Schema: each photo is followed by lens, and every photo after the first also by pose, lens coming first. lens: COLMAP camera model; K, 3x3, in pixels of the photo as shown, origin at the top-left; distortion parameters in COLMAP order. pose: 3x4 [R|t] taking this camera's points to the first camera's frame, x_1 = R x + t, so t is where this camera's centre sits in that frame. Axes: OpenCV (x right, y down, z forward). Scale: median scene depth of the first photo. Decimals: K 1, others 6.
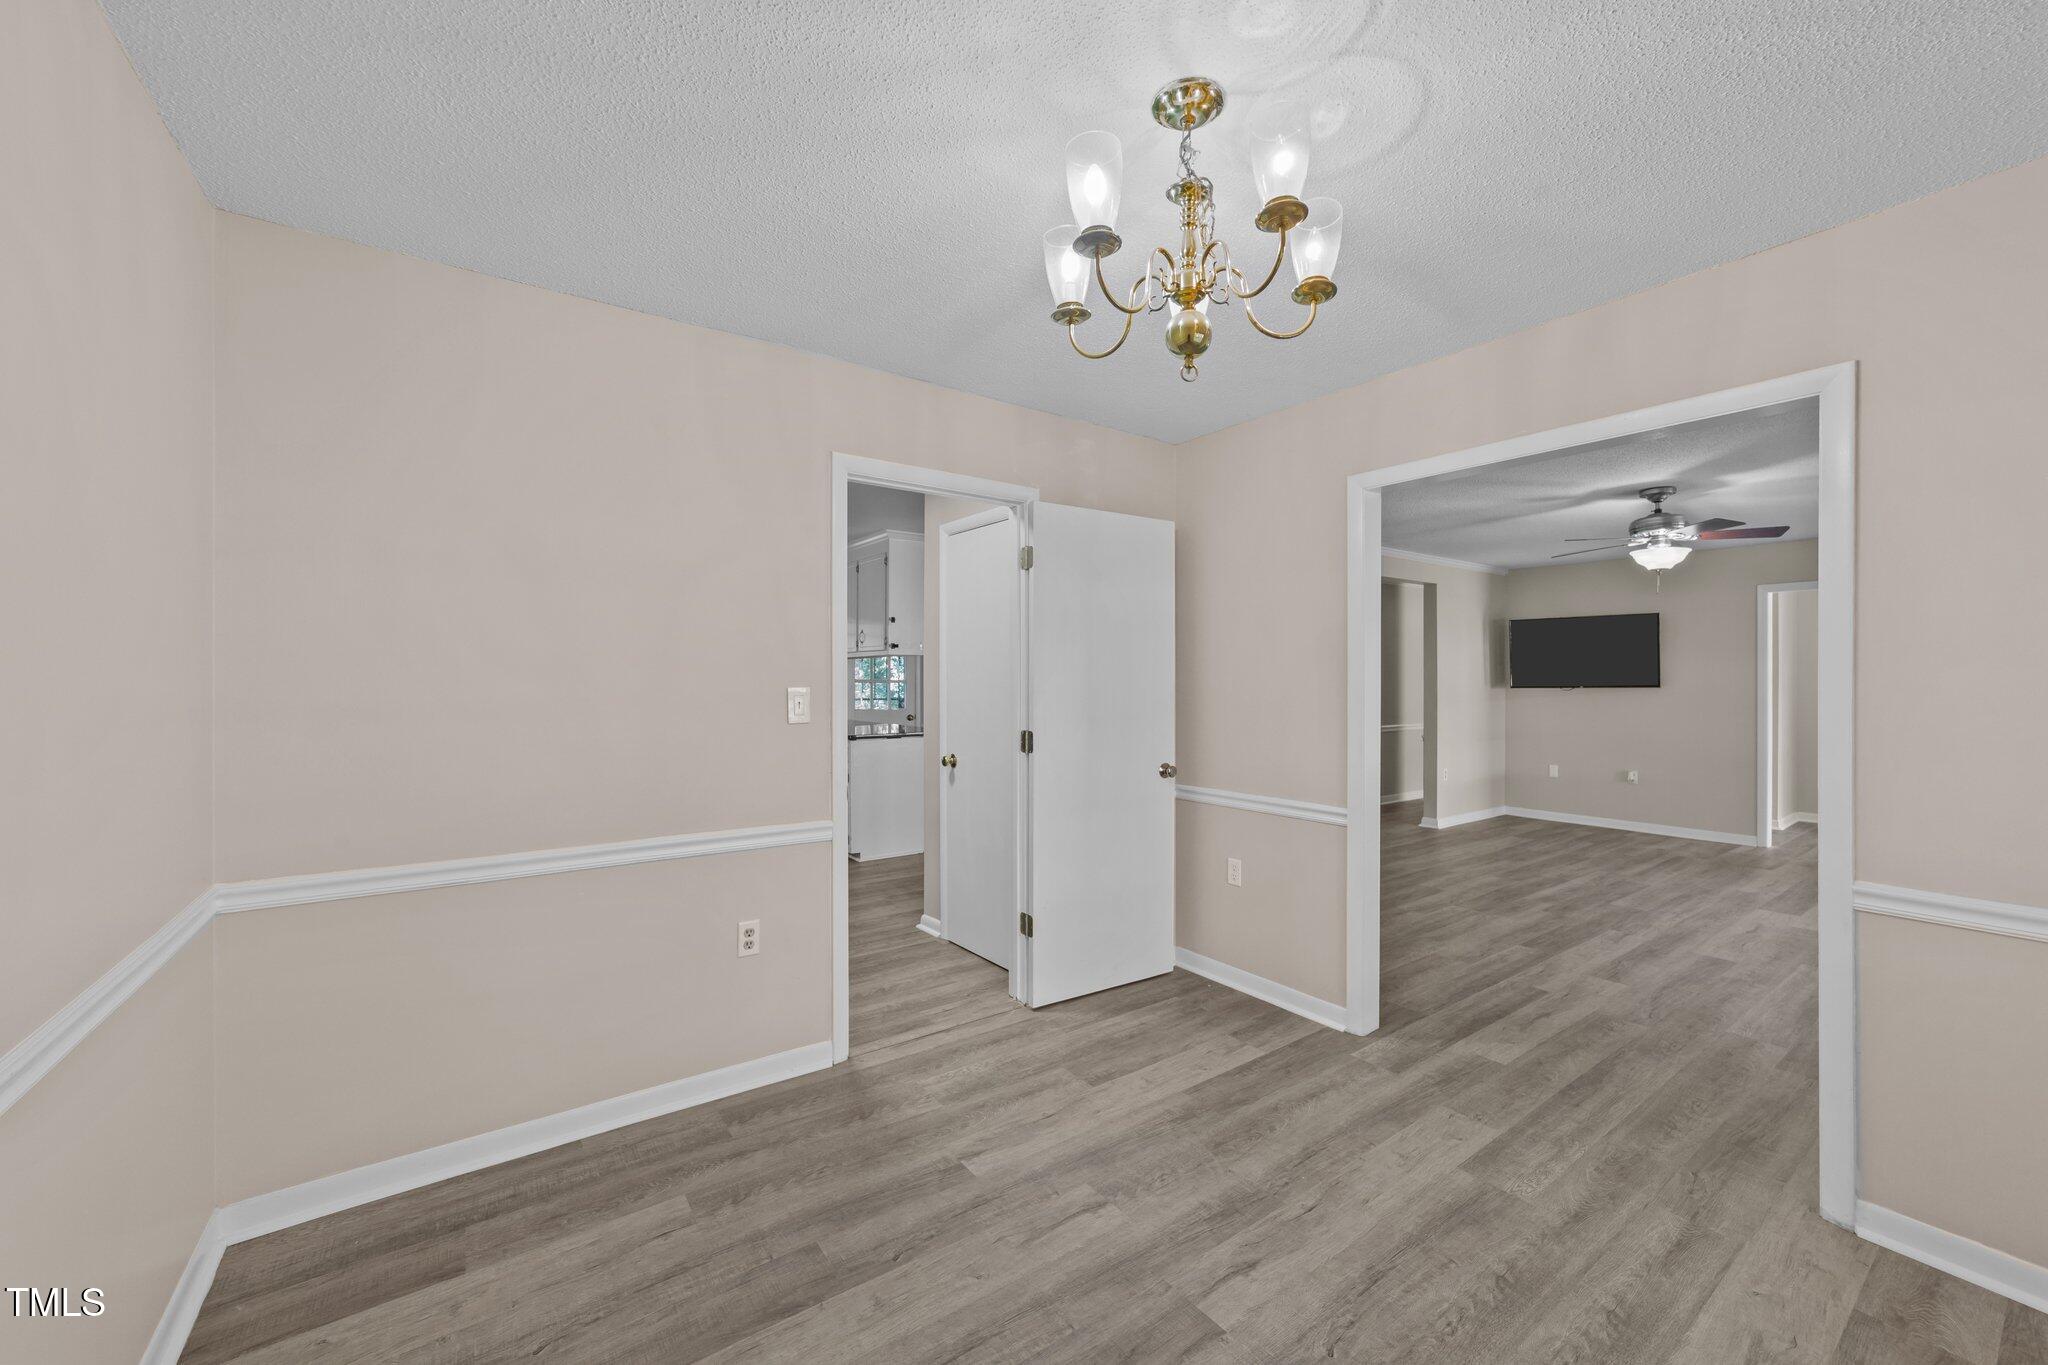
lens RADIAL K [[781.2, 0, 1031.8], [0, 781.2, 676.0], [0, 0, 1]] dist [-0.012972, 0.004243]
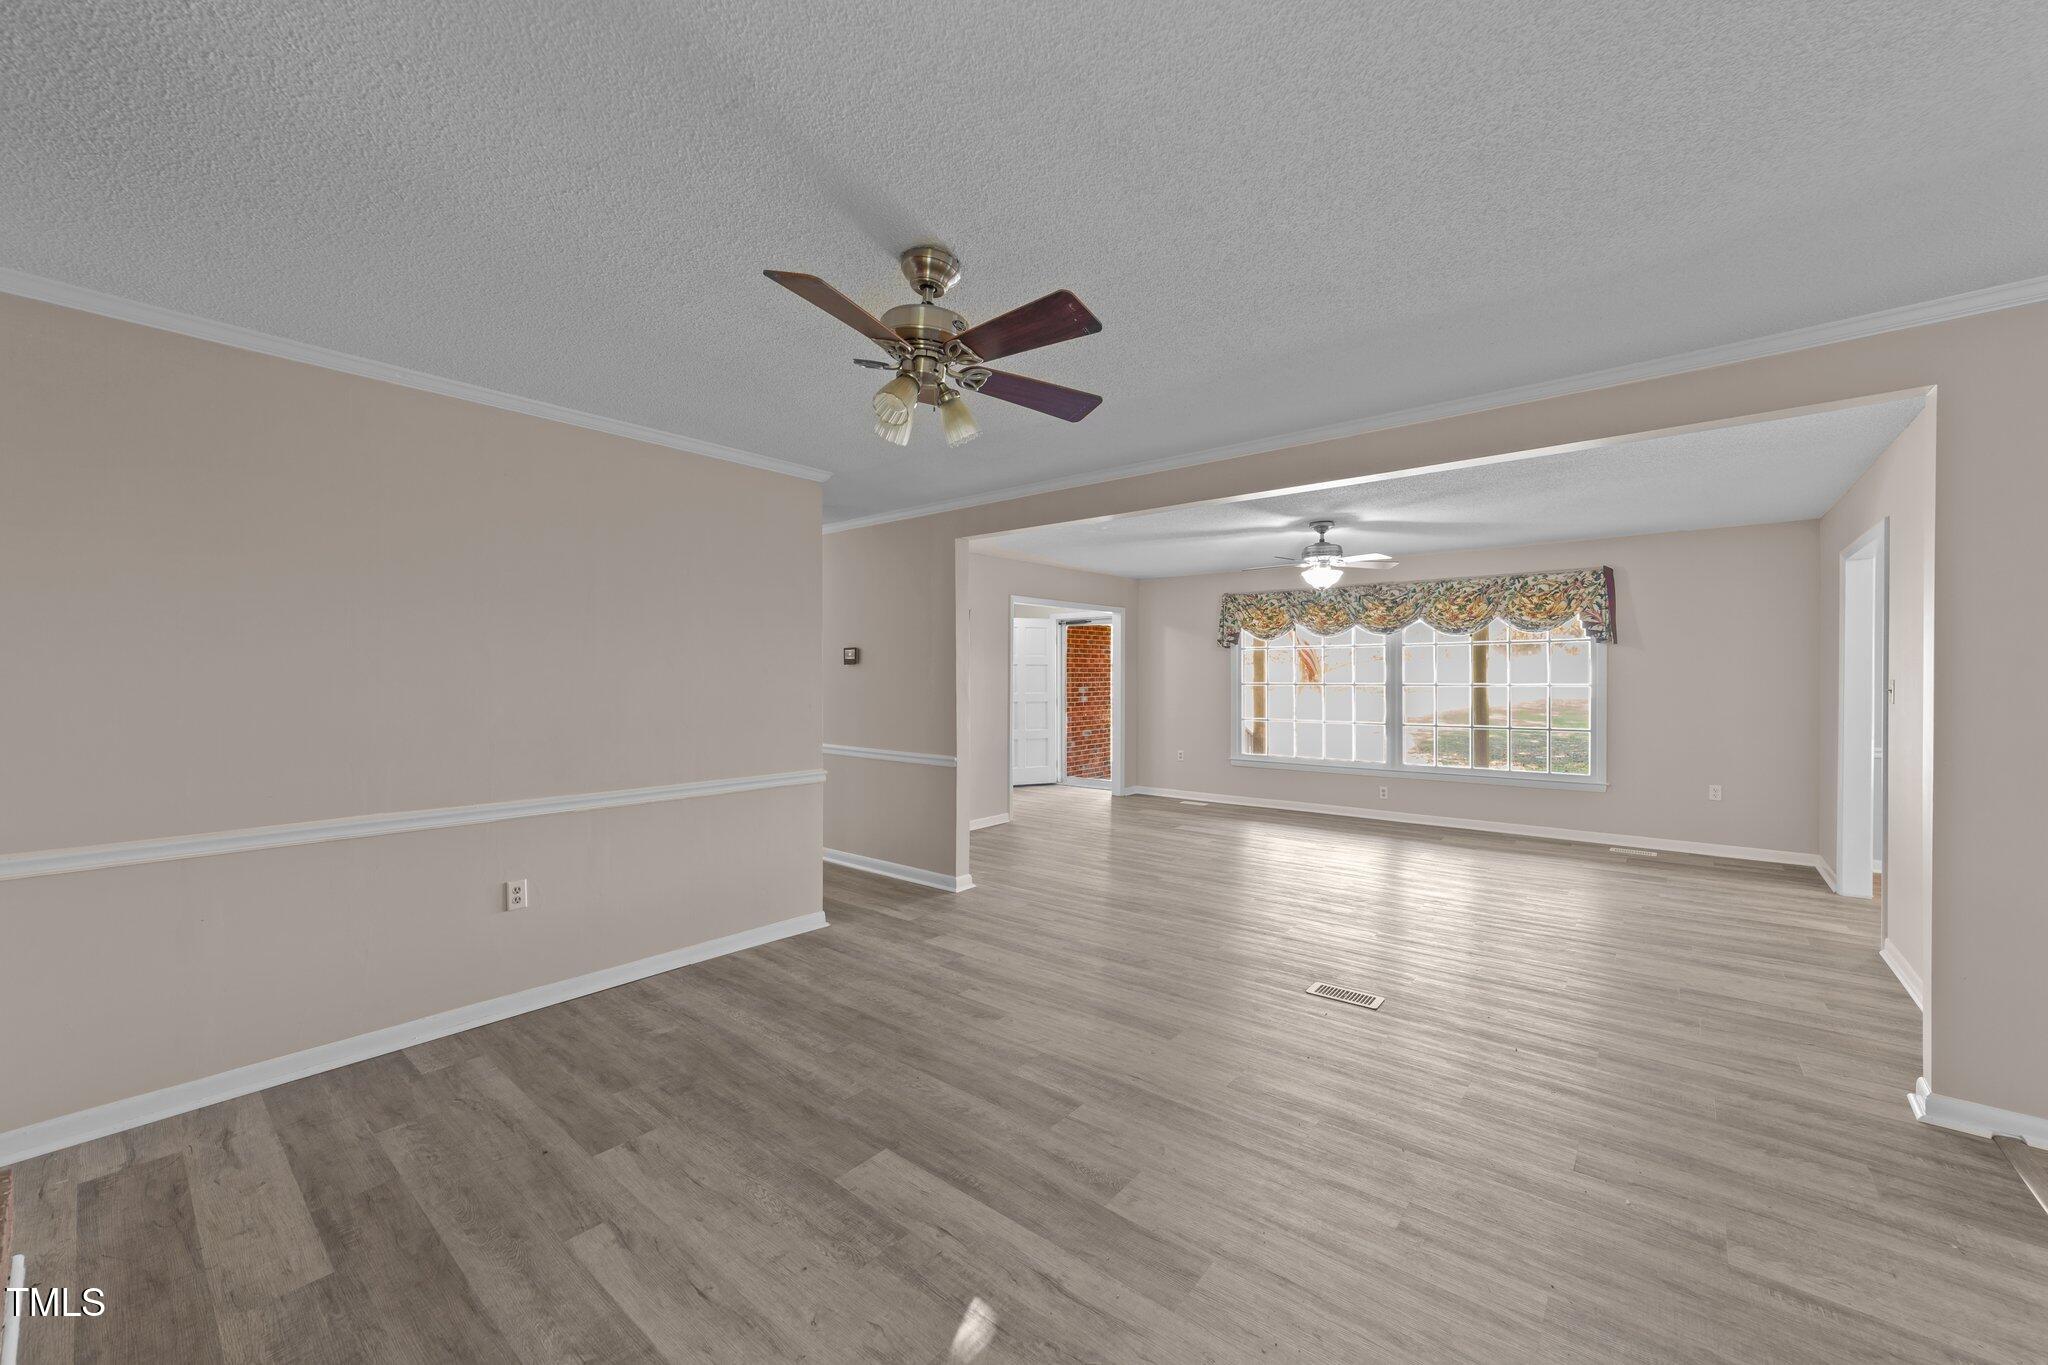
lens RADIAL K [[781.2, 0, 1025.9], [0, 781.2, 679.7], [0, 0, 1]] dist [-0.012972, 0.004243]
pose [[-0.251777, -0.002590, 0.967782, -0.293121], [-0.004162, 0.999990, 0.001594, 0.009306], [-0.967776, -0.003627, -0.251785, 1.848131]]
